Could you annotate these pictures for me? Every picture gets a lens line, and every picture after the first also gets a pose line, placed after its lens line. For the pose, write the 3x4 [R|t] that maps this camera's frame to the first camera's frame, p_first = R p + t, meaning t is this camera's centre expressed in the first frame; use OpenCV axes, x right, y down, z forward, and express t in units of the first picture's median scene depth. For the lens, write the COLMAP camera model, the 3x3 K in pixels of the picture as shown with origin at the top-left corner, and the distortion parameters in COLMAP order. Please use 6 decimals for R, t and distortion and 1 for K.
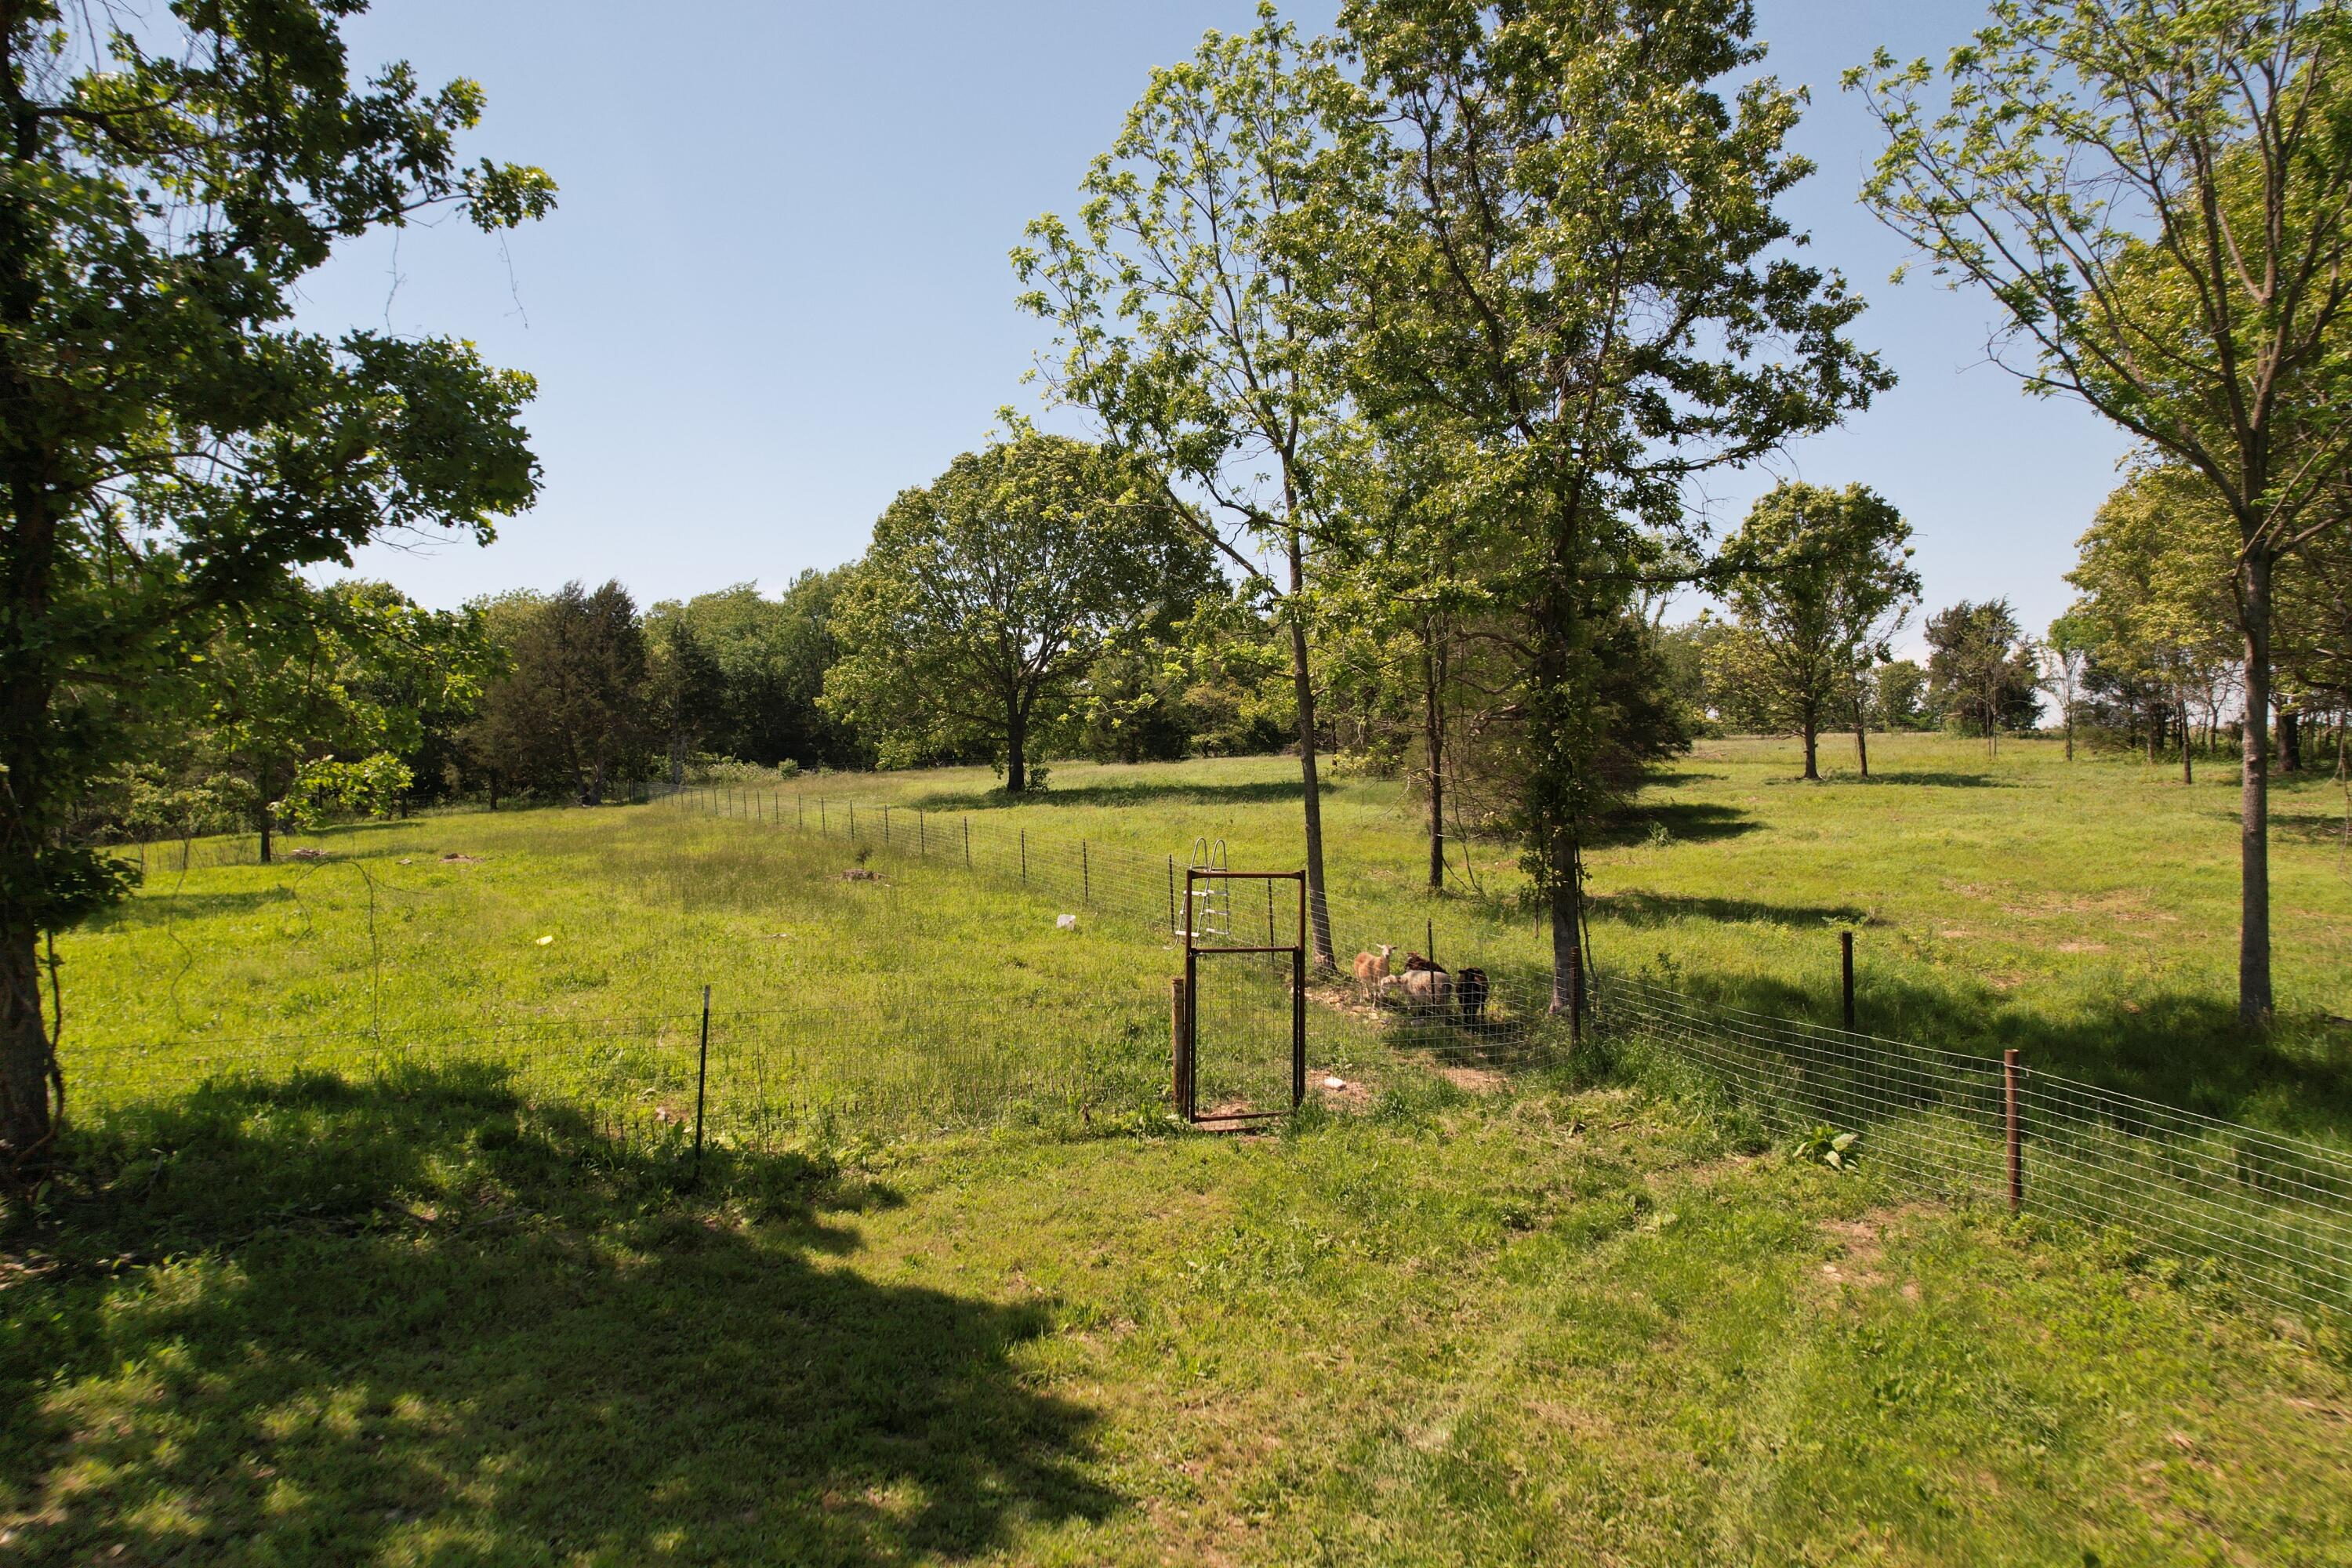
lens RADIAL K [[1515.1, 0, 1168.2], [0, 1515.1, 763.5], [0, 0, 1]] dist [-0.061668, 0.063223]
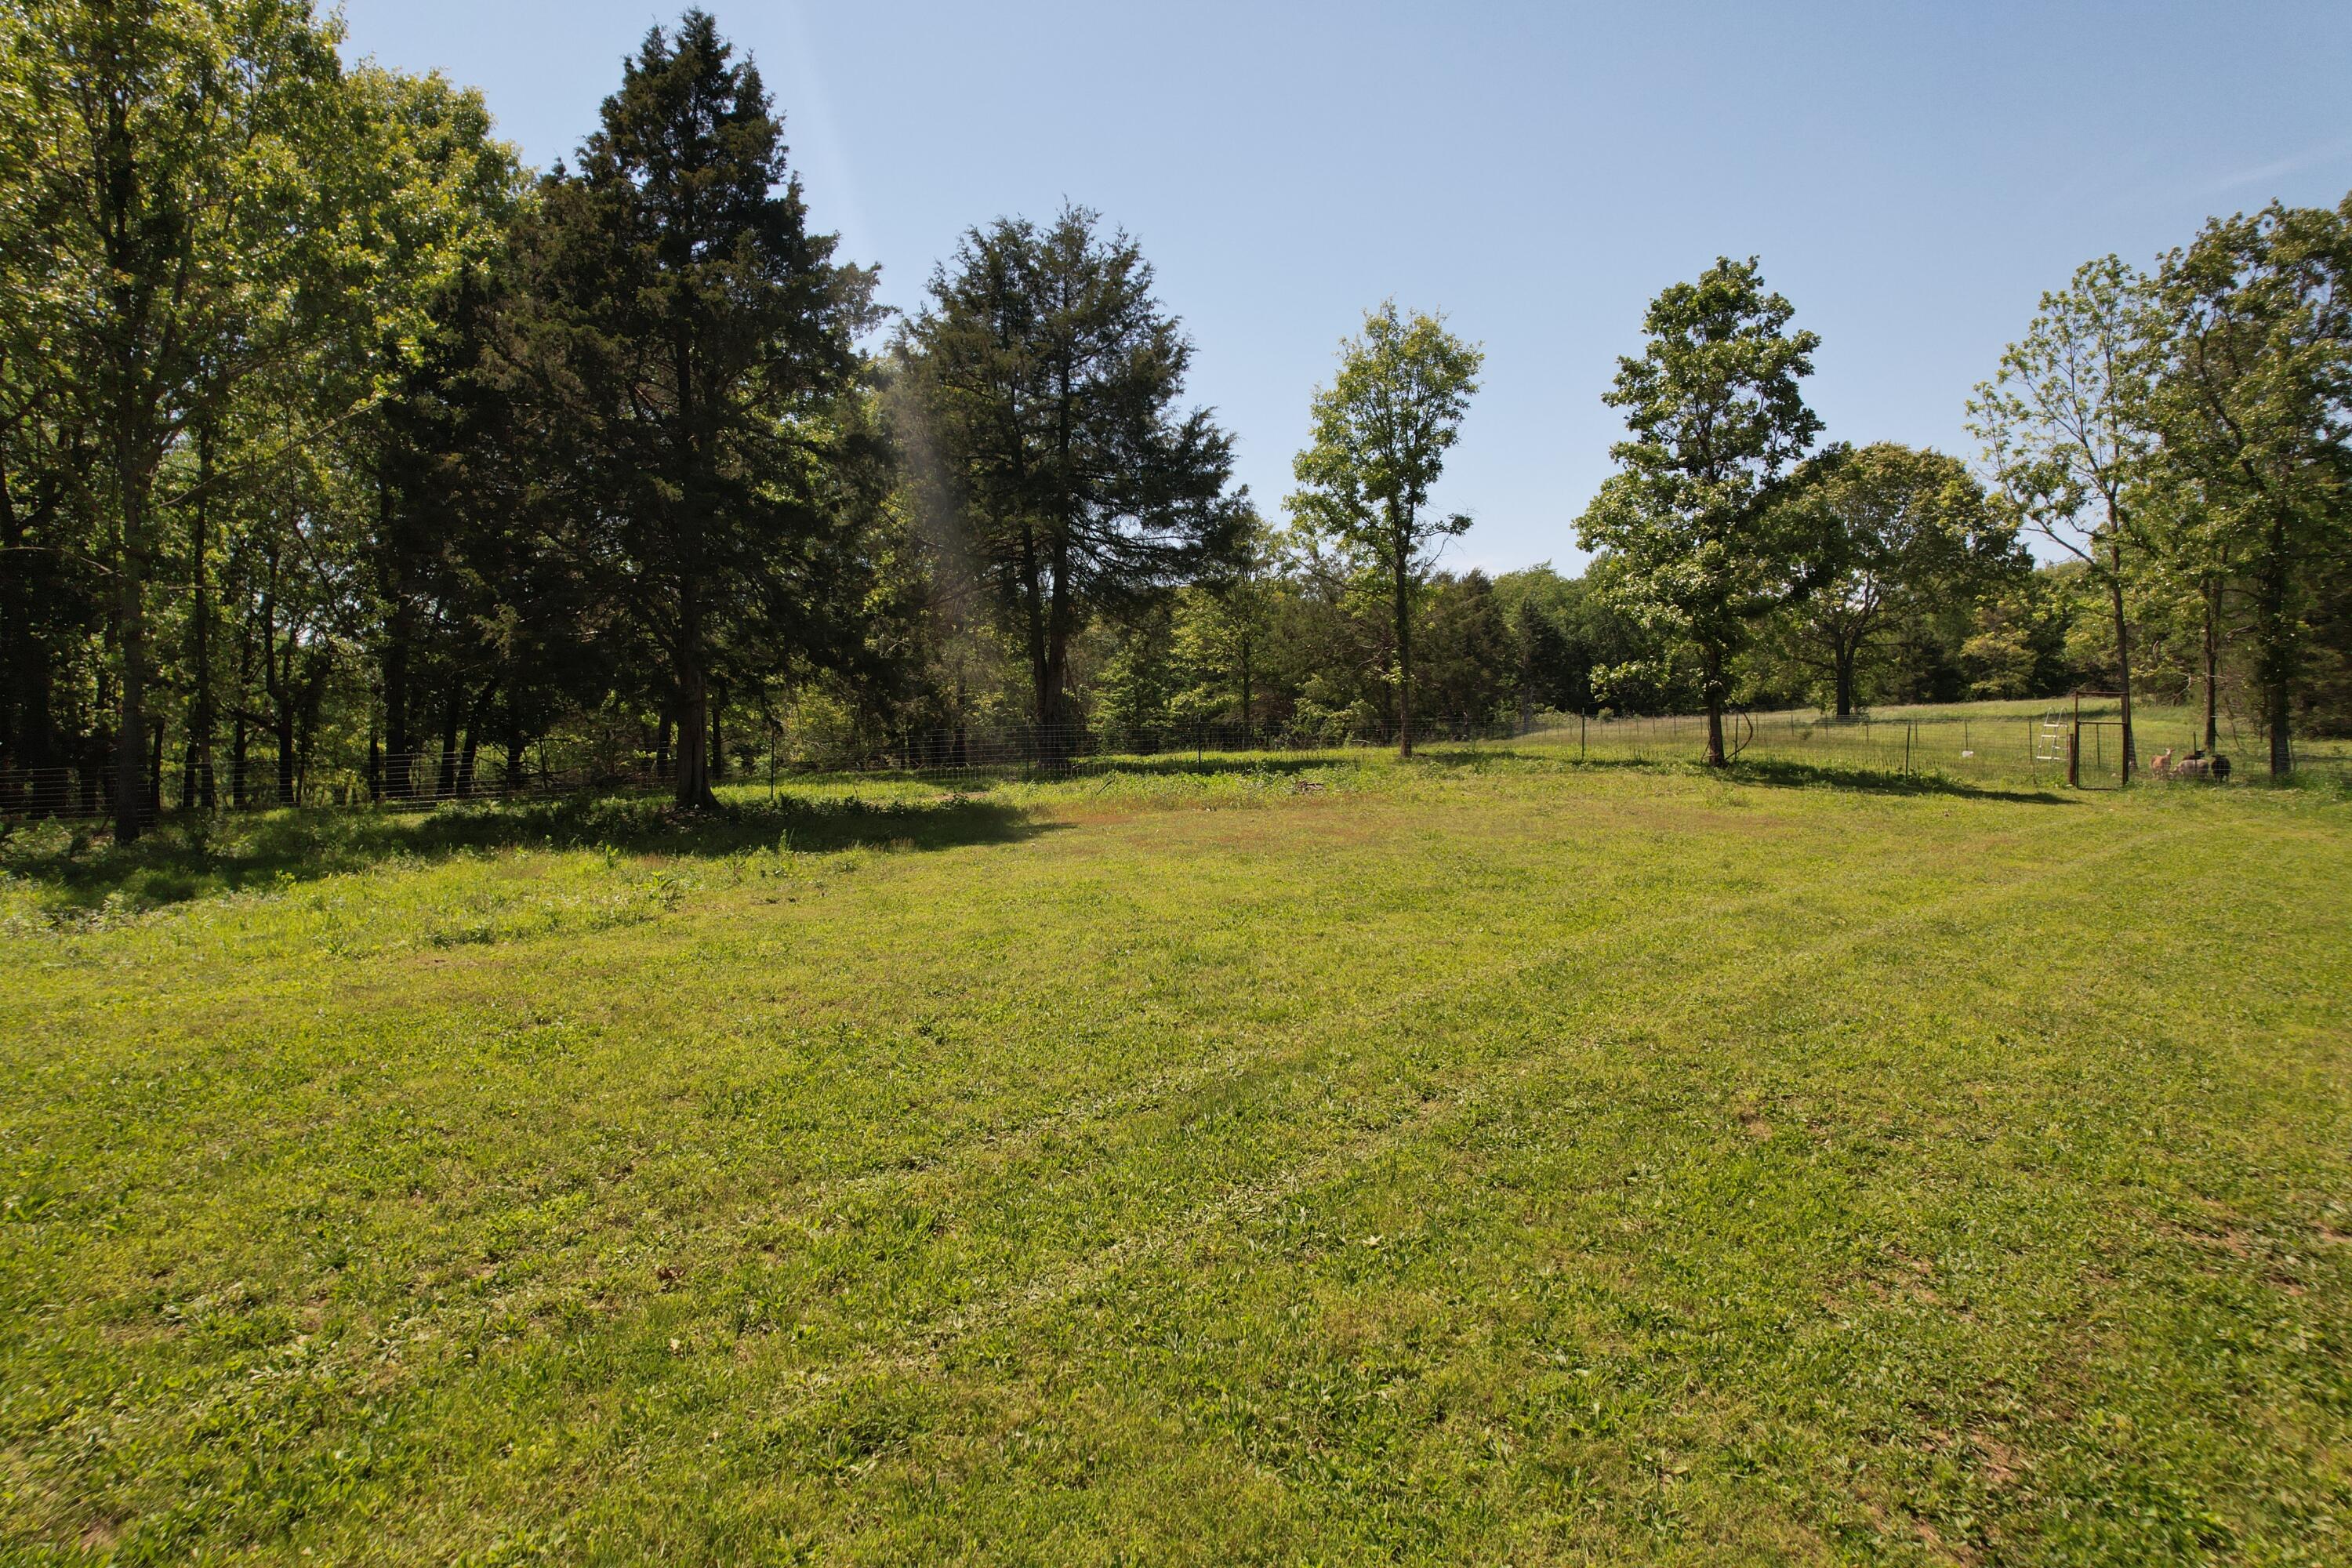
lens RADIAL K [[1577.2, 0, 1176.6], [0, 1577.2, 826.4], [0, 0, 1]] dist [-0.196012, 0.226783]
pose [[0.903397, 0.012366, -0.428626, -0.157800], [0.012676, 0.998377, 0.055520, 0.083724], [0.428617, -0.055589, 0.901775, -1.183058]]
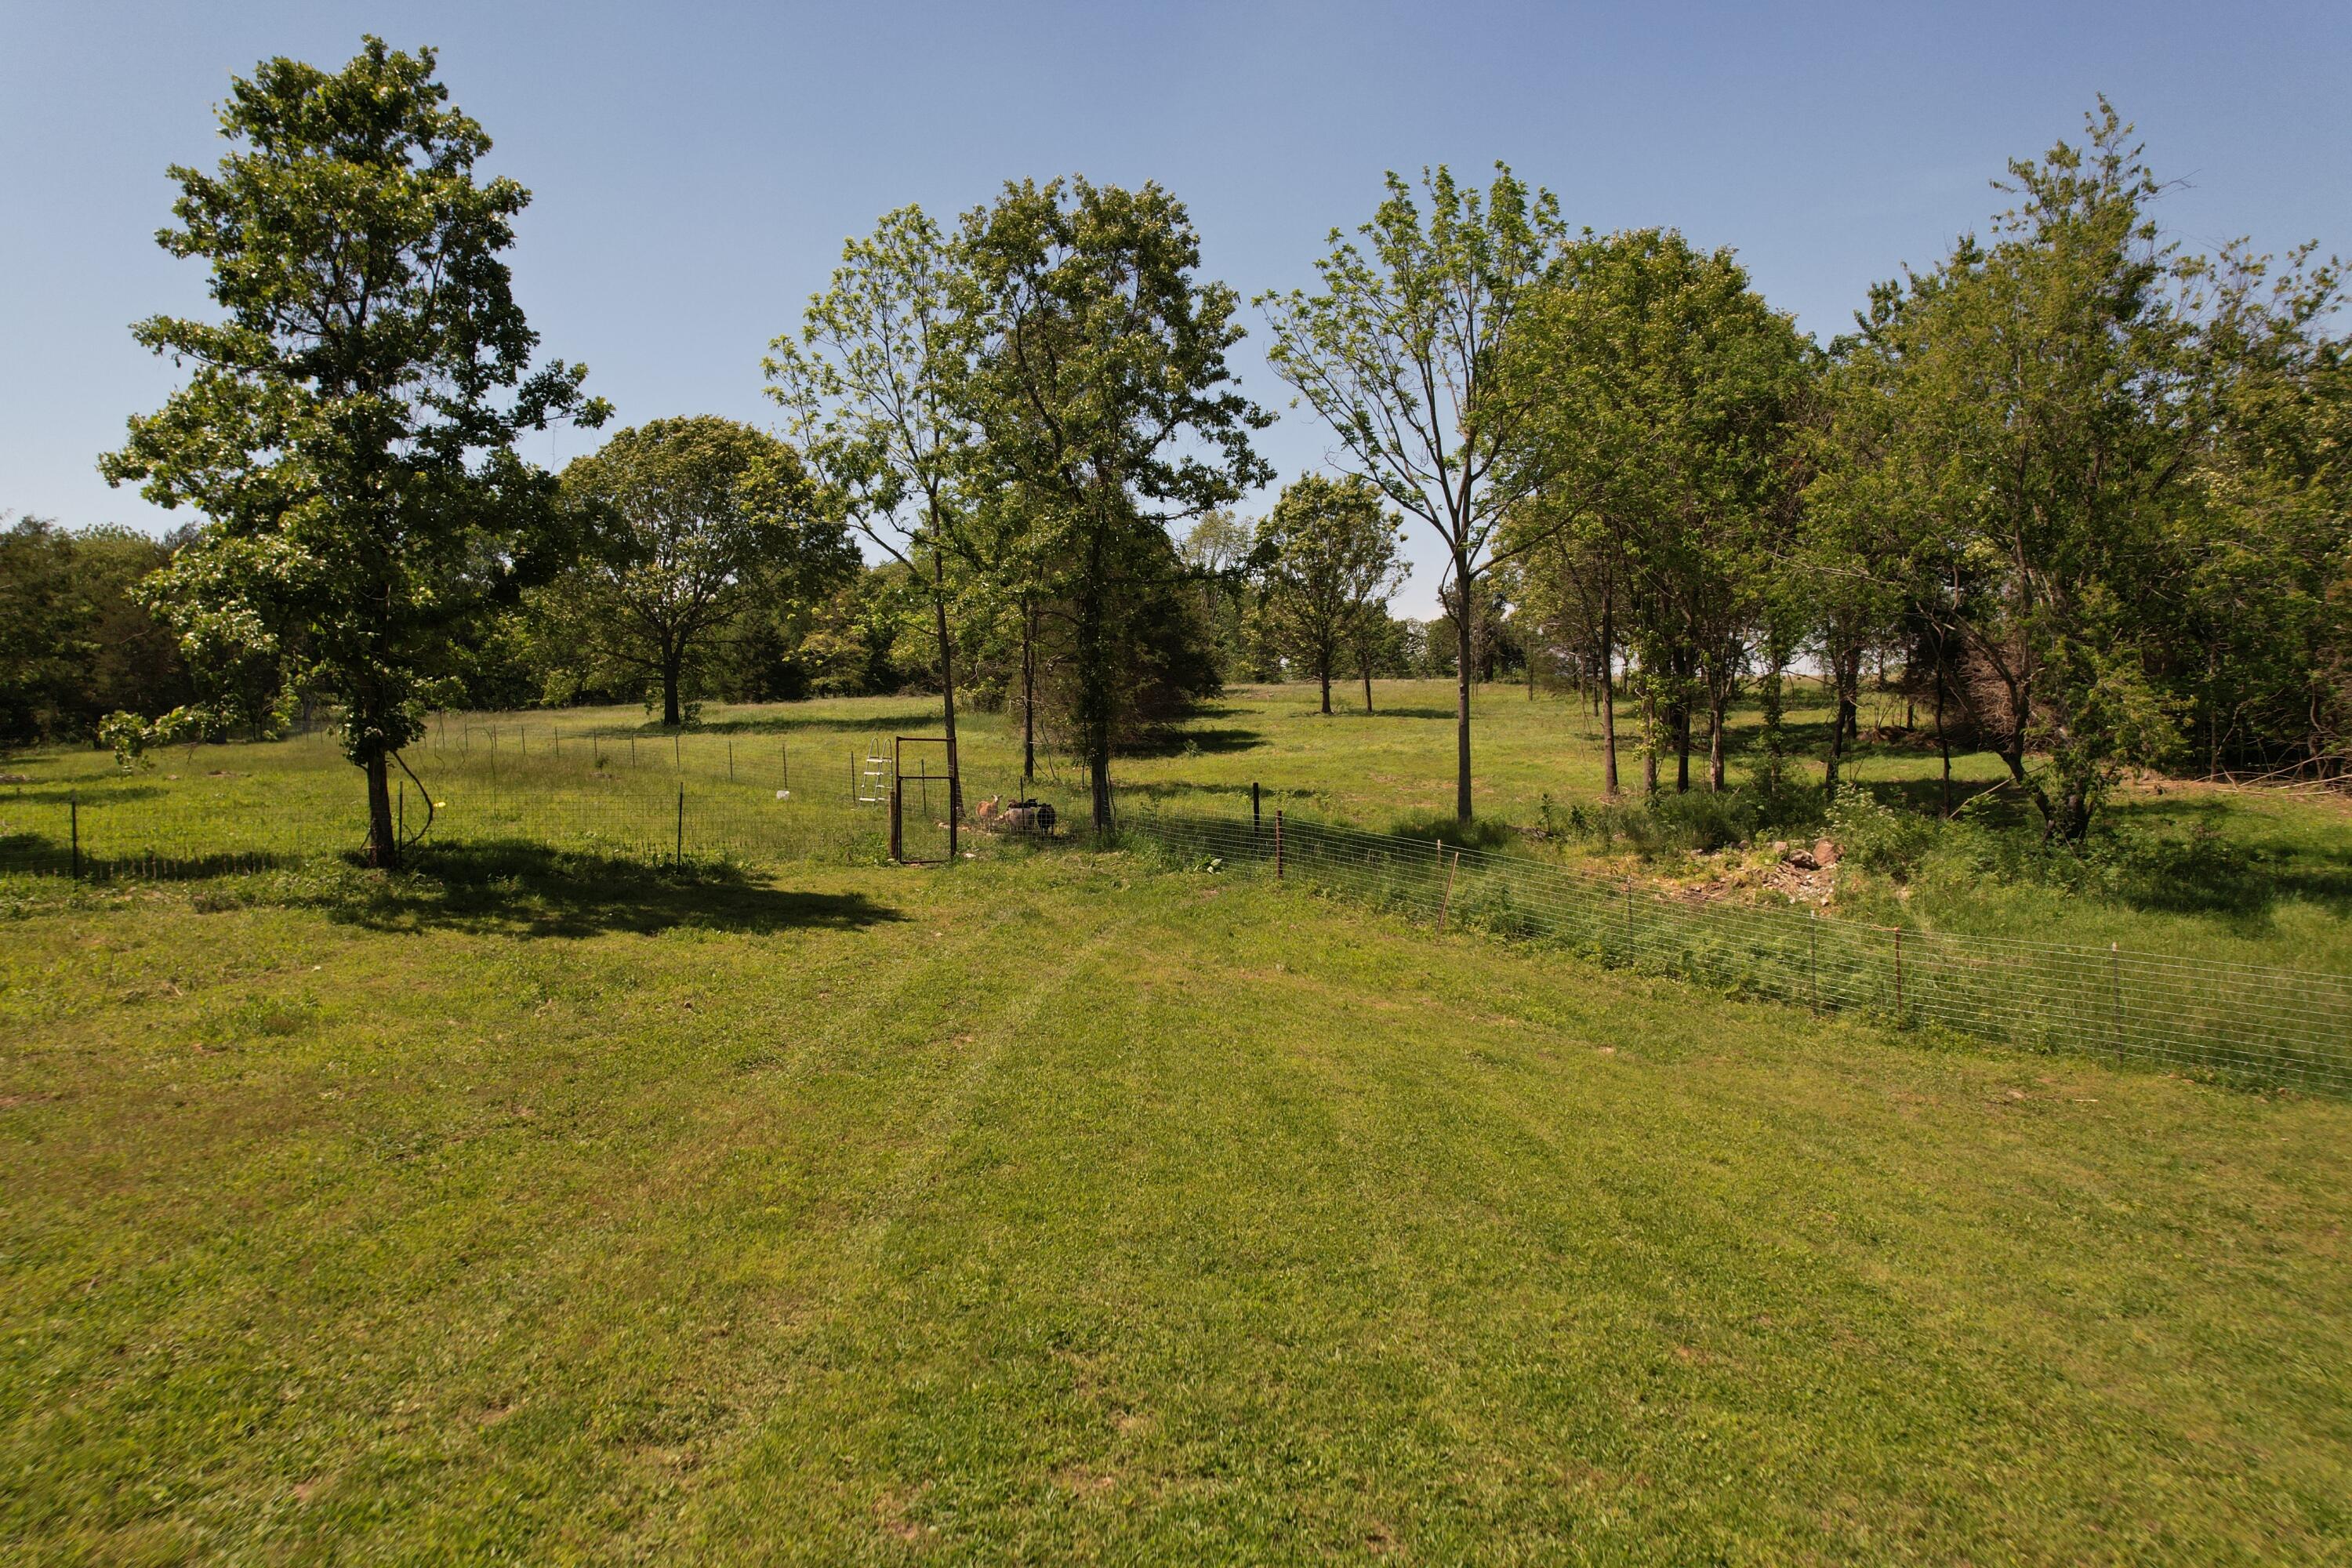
lens RADIAL K [[1515.1, 0, 1168.2], [0, 1515.1, 763.5], [0, 0, 1]] dist [-0.061668, 0.063223]
pose [[0.965899, -0.008684, 0.258772, -0.094358], [-0.000319, 0.999397, 0.034728, 0.024237], [-0.258917, -0.033626, 0.965314, -0.599021]]
